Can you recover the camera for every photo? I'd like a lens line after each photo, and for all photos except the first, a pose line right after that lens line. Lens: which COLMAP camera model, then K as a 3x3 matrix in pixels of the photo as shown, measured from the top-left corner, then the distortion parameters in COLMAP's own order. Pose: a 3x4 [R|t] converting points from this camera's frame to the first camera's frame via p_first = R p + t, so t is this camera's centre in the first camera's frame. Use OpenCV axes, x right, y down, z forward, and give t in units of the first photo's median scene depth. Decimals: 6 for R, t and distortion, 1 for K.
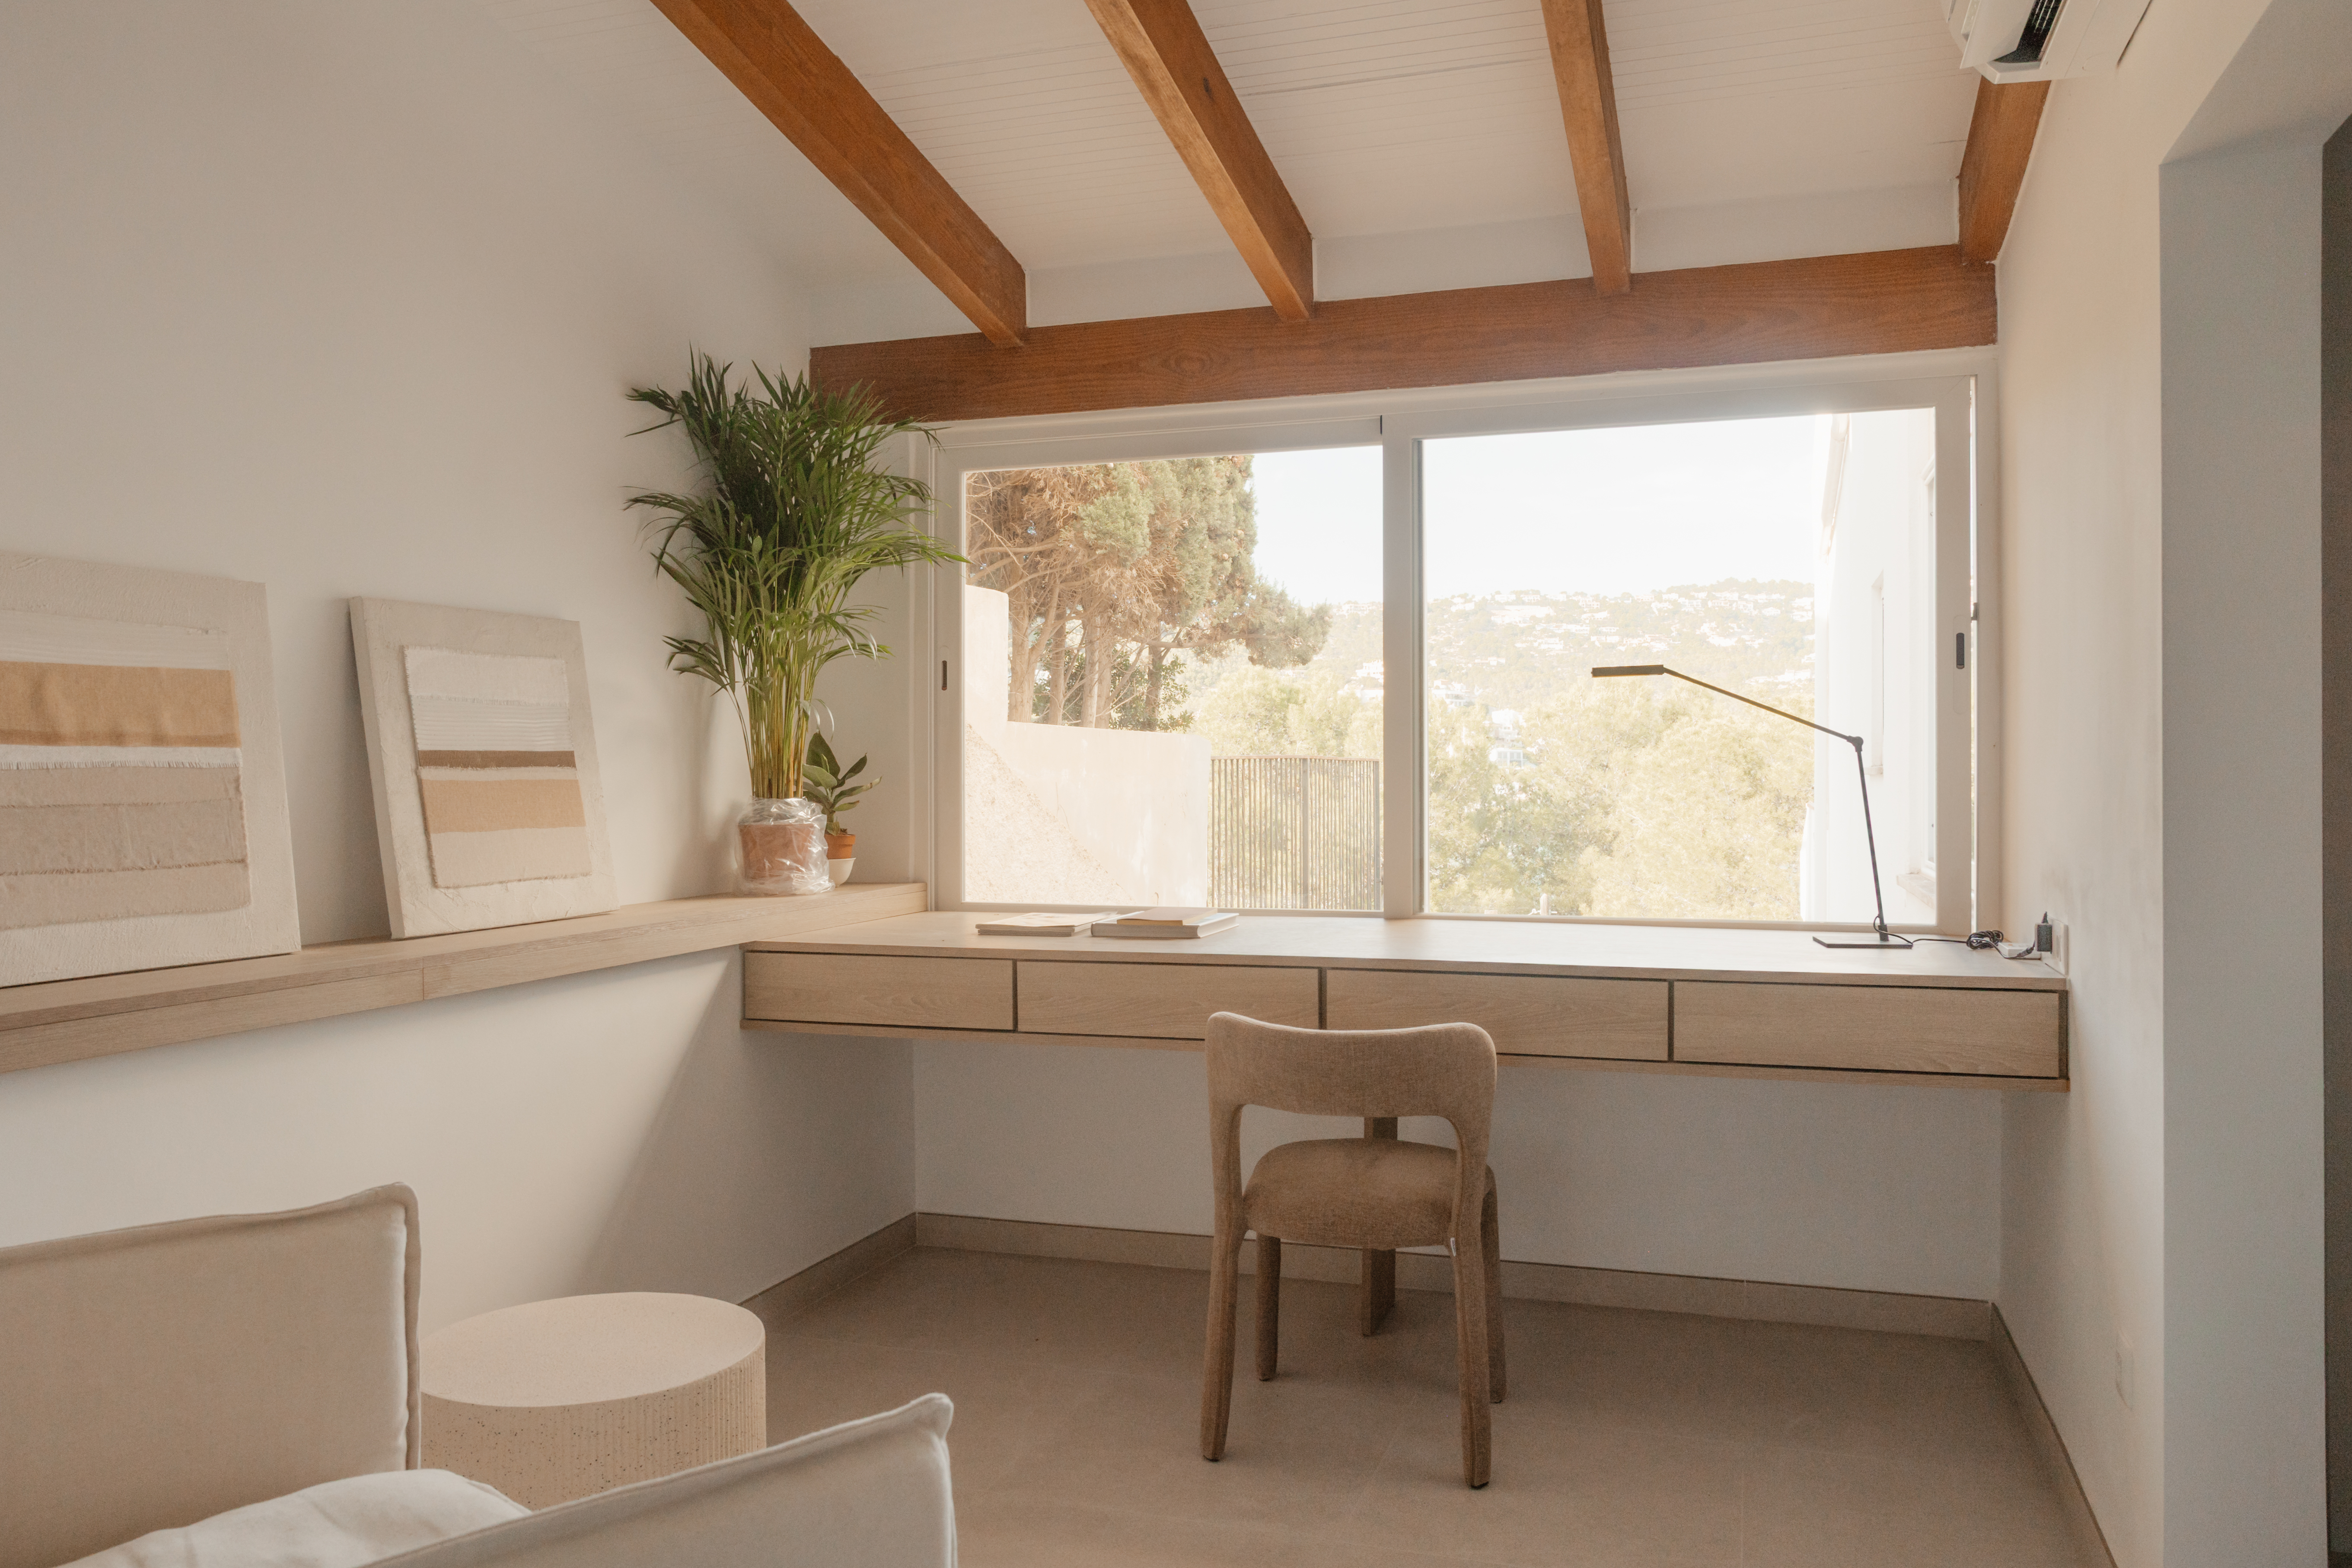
lens RADIAL K [[1730.1, 0, 1184.7], [0, 1730.1, 778.5], [0, 0, 1]] dist [-0.038114, 0.001027]
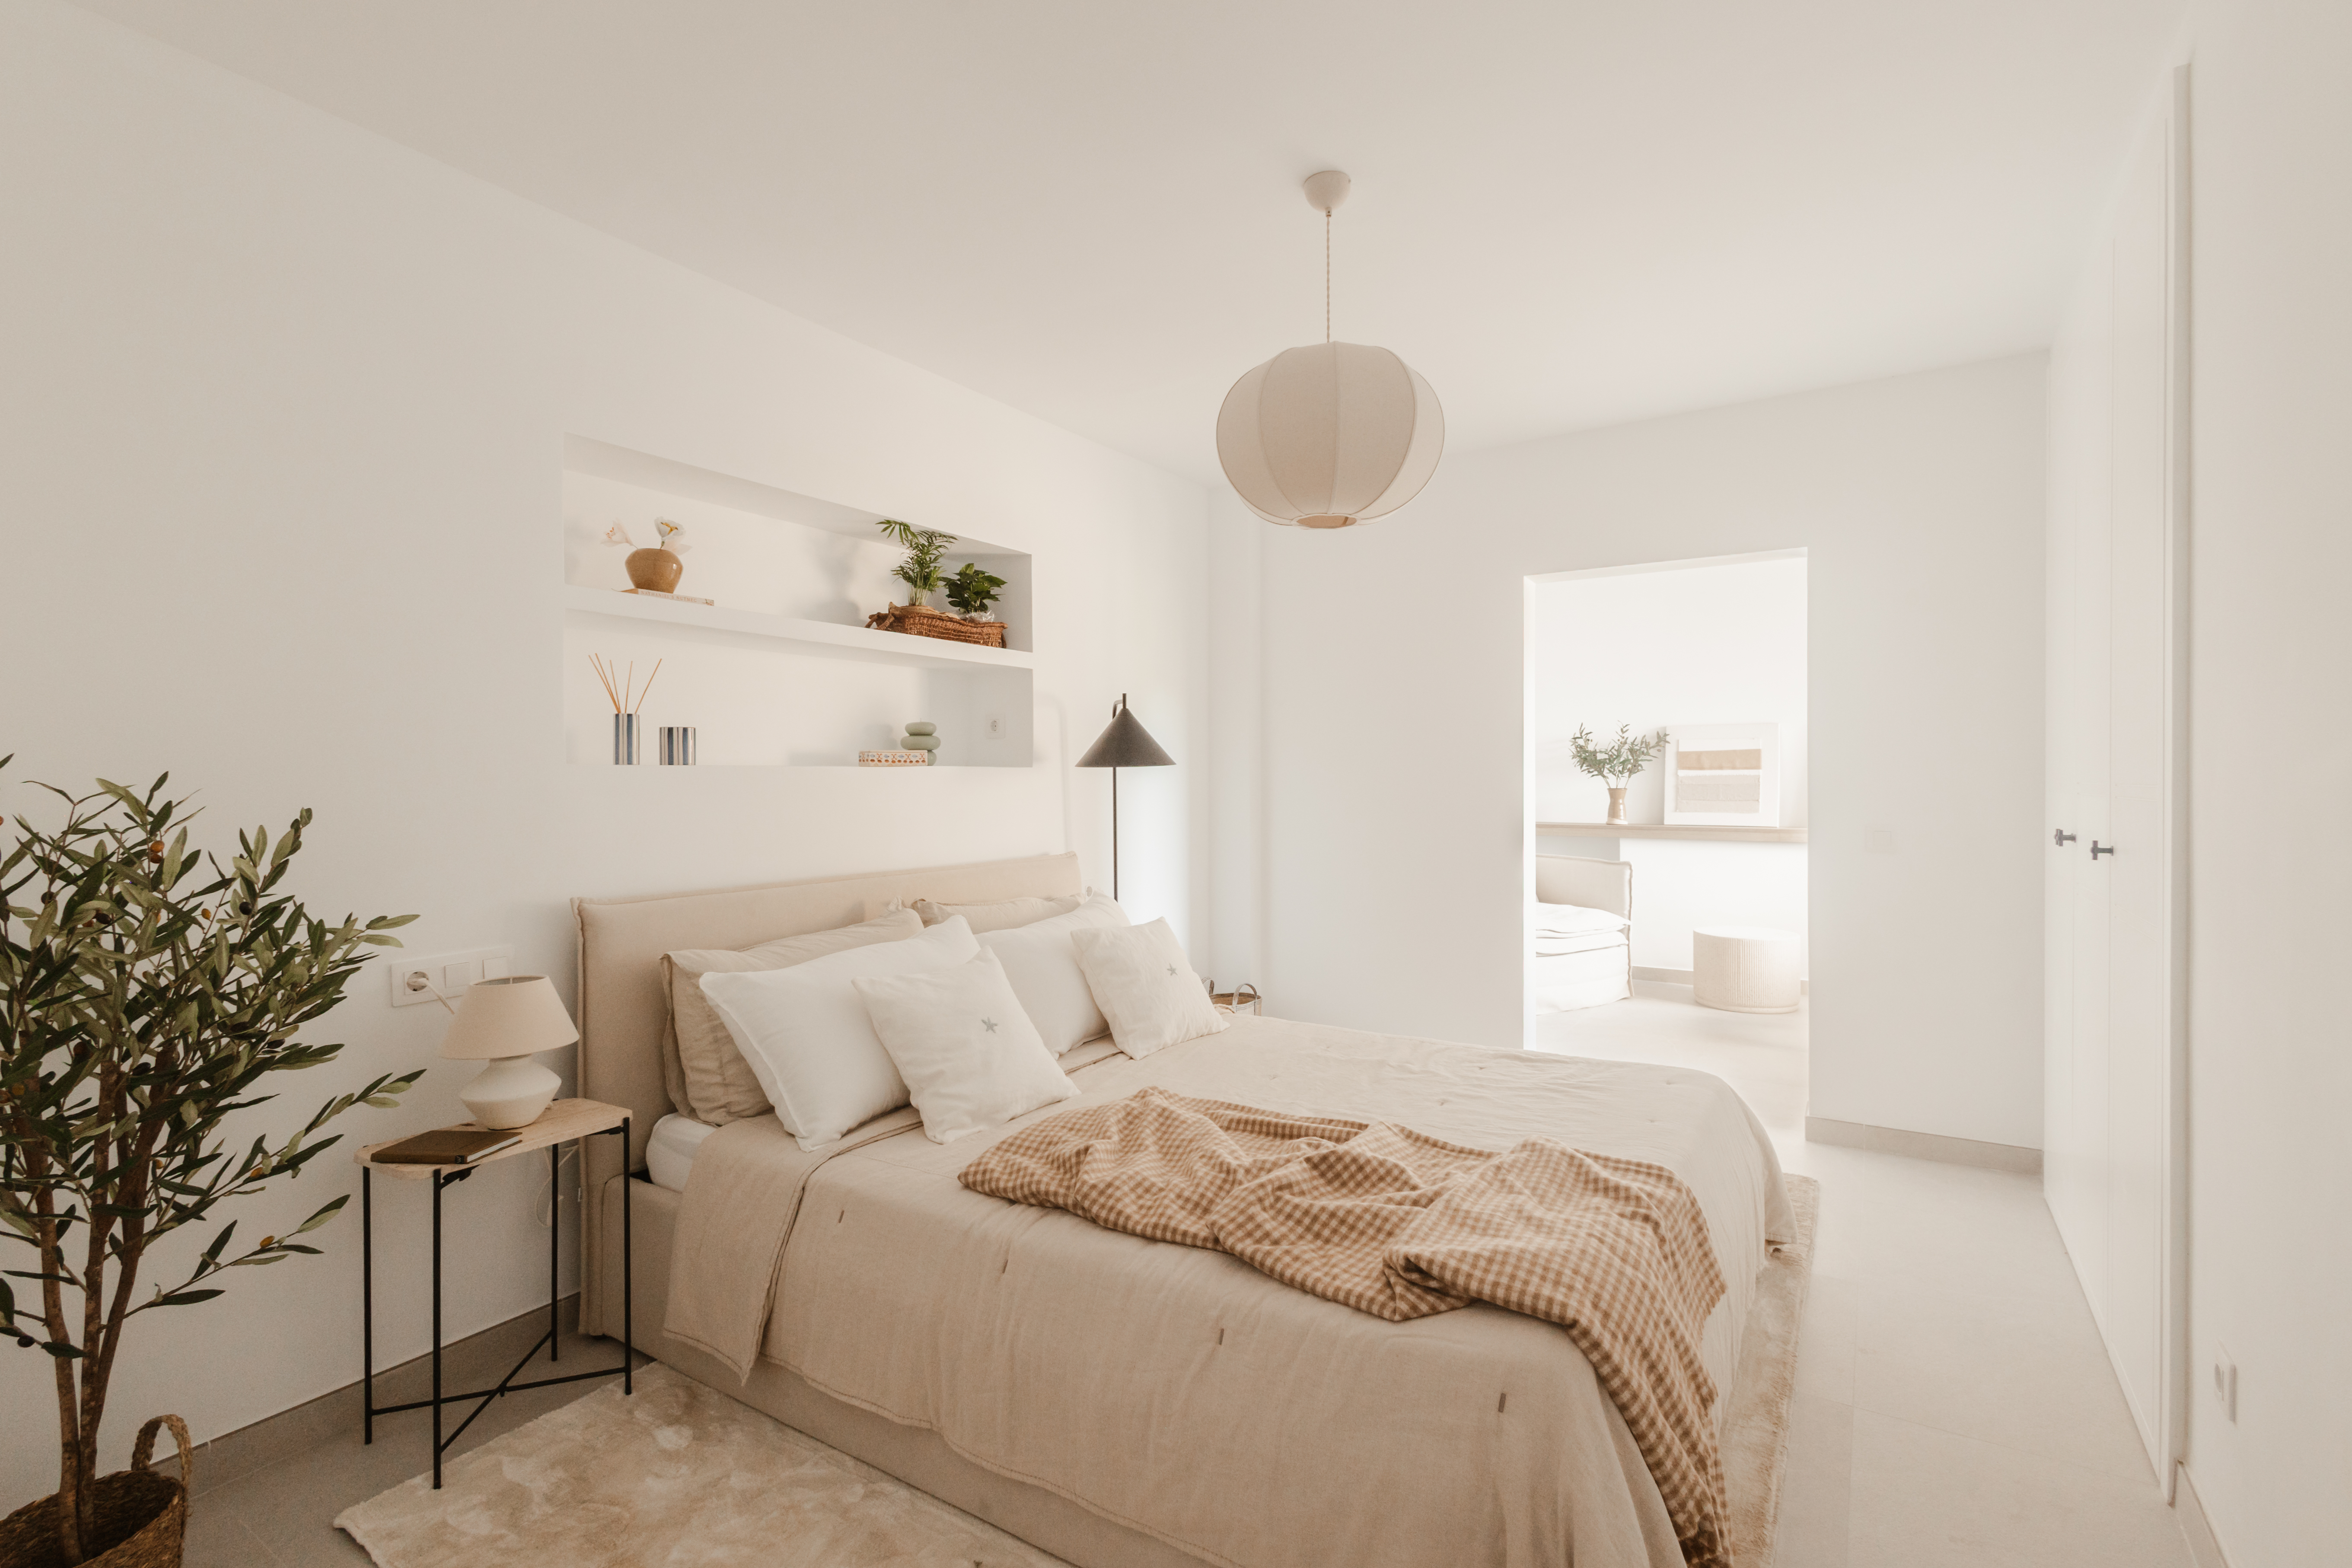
lens RADIAL K [[1082.5, 0, 1176.0], [0, 1082.5, 784.0], [0, 0, 1]] dist [0.004207, -0.000303]
pose [[-0.260312, 0.008310, -0.965489, 1.679090], [0.004399, 0.999963, 0.007421, -0.007943], [0.965515, -0.002315, -0.260338, 0.324046]]
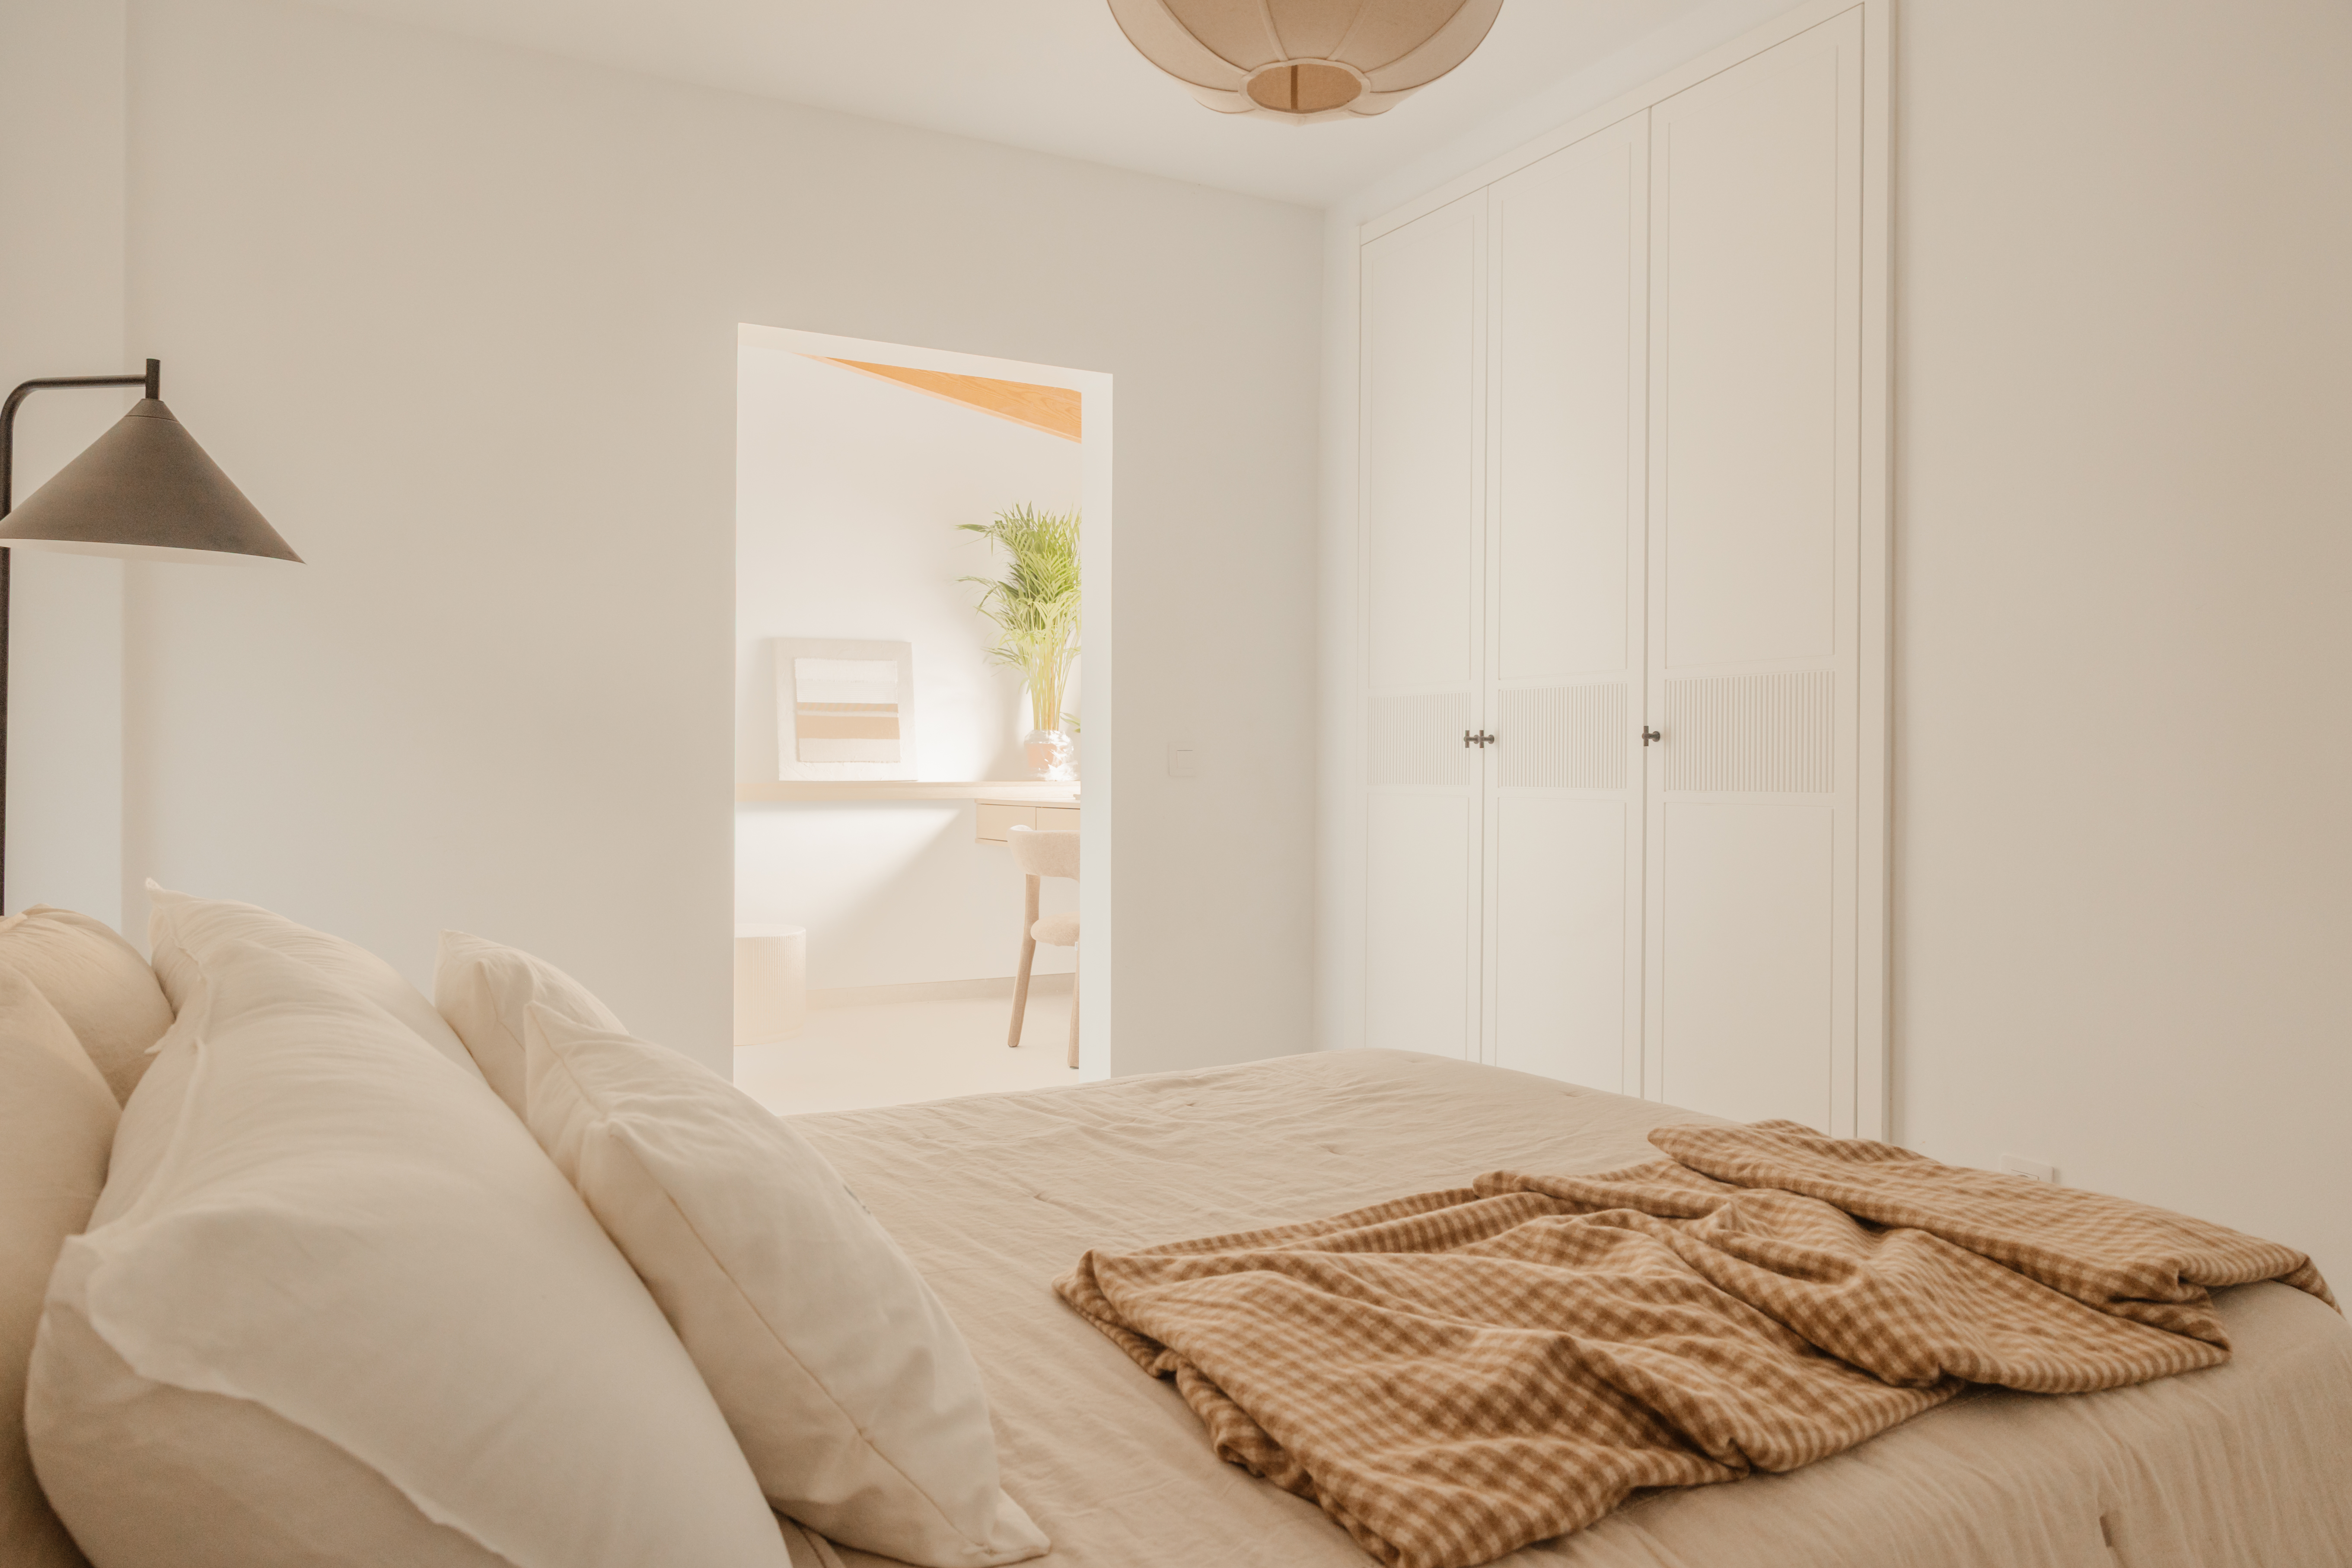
lens RADIAL K [[1576.1, 0, 1170.1], [0, 1576.1, 773.6], [0, 0, 1]] dist [-0.004884, 0.001946]
pose [[0.721074, 0.009002, -0.692800, 1.324005], [-0.007592, 0.999958, 0.005091, 0.061408], [0.692817, 0.001588, 0.721112, -0.184196]]
